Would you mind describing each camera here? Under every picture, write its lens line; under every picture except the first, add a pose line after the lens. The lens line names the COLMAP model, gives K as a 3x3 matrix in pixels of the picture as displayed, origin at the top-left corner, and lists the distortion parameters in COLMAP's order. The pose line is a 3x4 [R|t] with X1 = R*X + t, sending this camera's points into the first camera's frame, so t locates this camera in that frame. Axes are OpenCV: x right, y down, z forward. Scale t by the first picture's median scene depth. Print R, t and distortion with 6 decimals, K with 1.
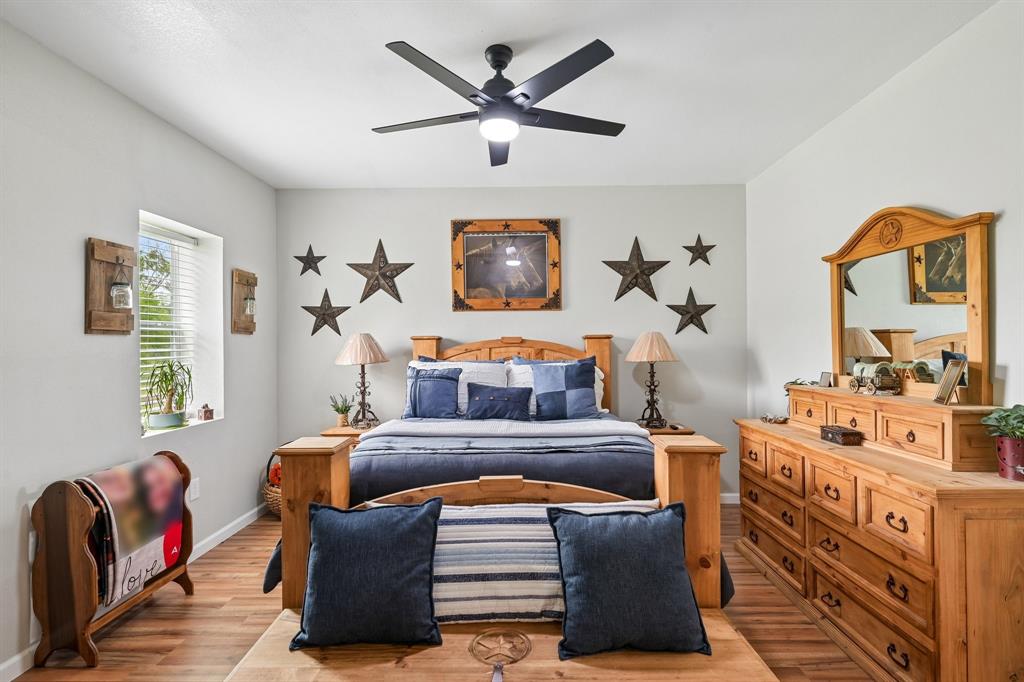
lens RADIAL K [[499.6, 0, 512.0], [0, 499.6, 341.0], [0, 0, 1]] dist [0.002902, 0.000324]
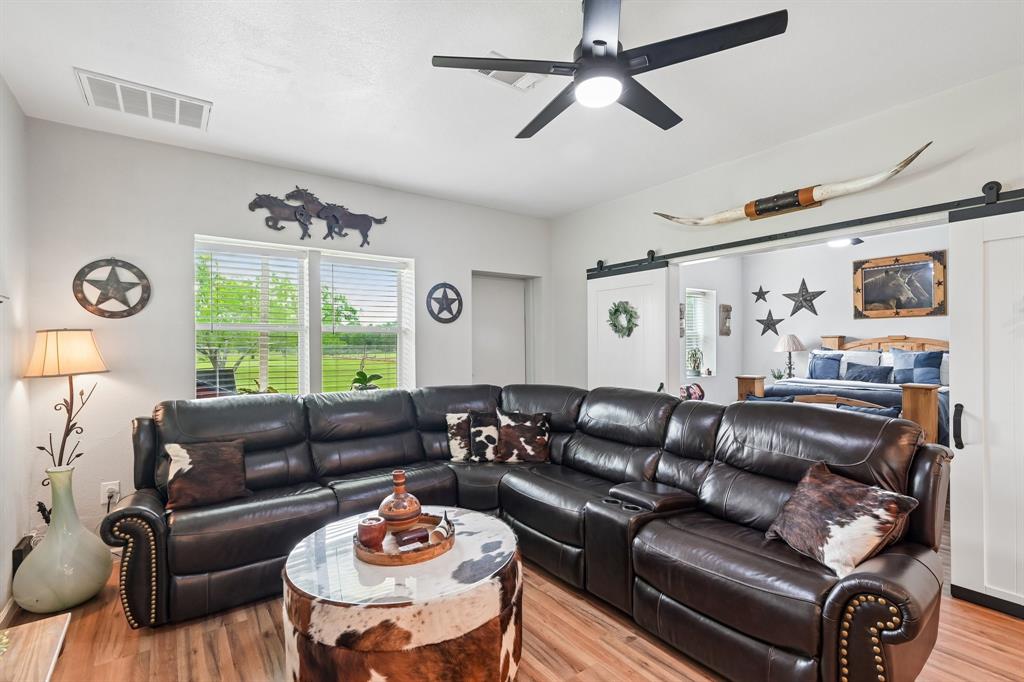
lens RADIAL K [[473.0, 0, 512.0], [0, 473.0, 341.0], [0, 0, 1]] dist [-0.001679, -0.000094]
pose [[0.607709, -0.000941, -0.794160, 0.438308], [0.007447, 0.999962, 0.004514, -0.006944], [0.794125, -0.008657, 0.607693, -0.811130]]
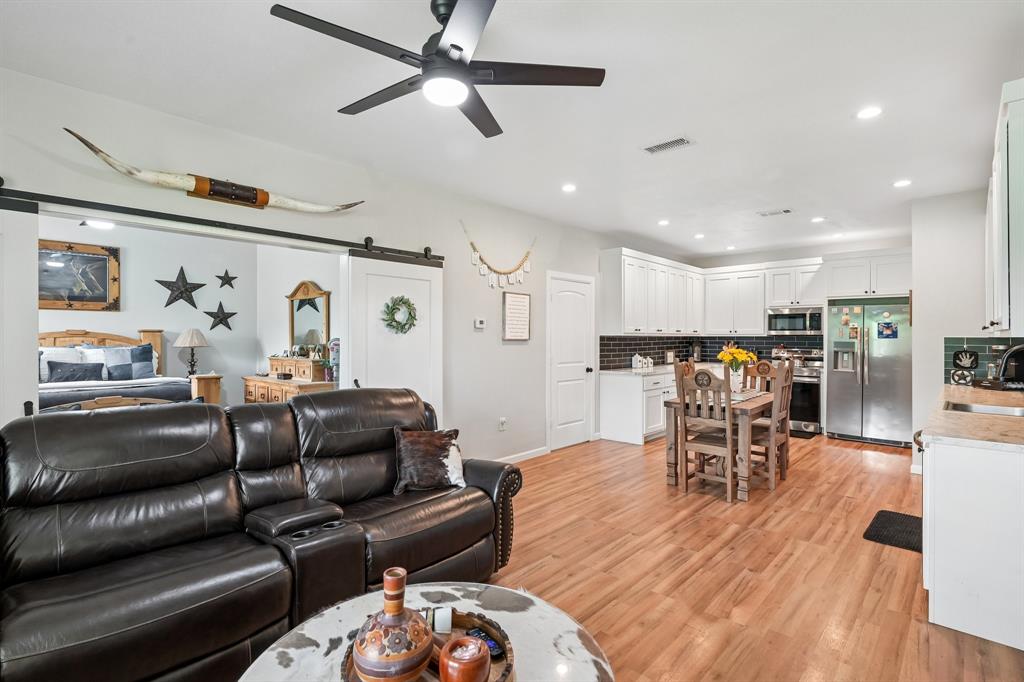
lens RADIAL K [[493.9, 0, 512.0], [0, 493.9, 341.0], [0, 0, 1]] dist [0.000483, 0.000257]
pose [[0.668475, 0.003945, 0.743724, -0.218566], [-0.013609, 0.999883, 0.006928, -0.003213], [-0.743610, -0.014752, 0.668451, -0.840624]]
